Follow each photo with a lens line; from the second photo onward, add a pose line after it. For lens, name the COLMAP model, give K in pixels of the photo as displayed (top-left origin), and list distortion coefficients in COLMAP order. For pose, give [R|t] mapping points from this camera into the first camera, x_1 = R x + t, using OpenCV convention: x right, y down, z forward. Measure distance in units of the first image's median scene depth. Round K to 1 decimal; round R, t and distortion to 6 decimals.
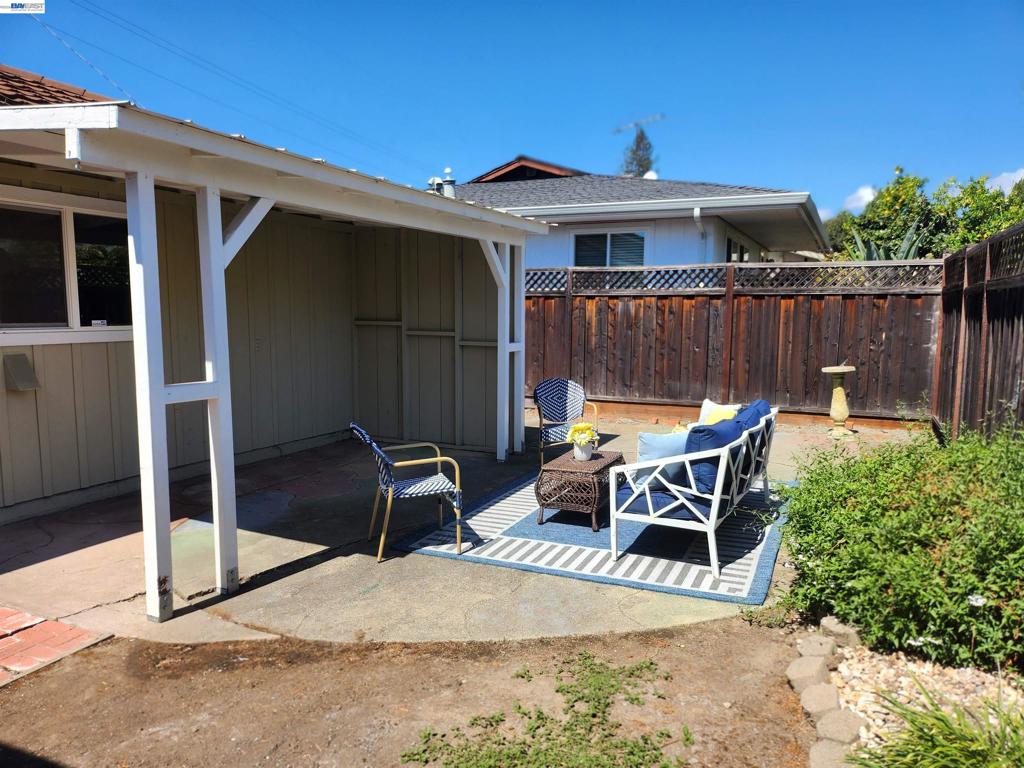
lens RADIAL K [[726.1, 0, 512.0], [0, 726.1, 386.1], [0, 0, 1]] dist [0.000521, 0.000026]
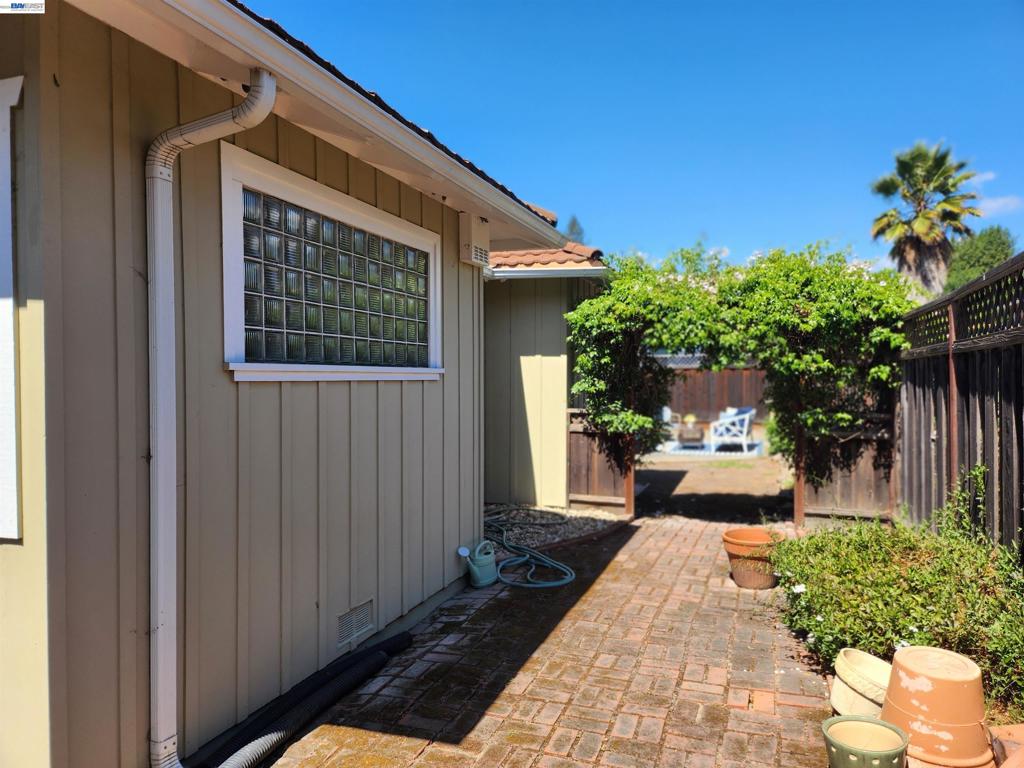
lens RADIAL K [[726.1, 0, 512.7], [0, 726.1, 380.7], [0, 0, 1]] dist [0.000521, 0.000026]
pose [[0.993768, -0.003309, 0.111419, -1.090019], [0.015117, 0.994325, -0.105306, 0.250121], [-0.110439, 0.106334, 0.988178, -2.079581]]
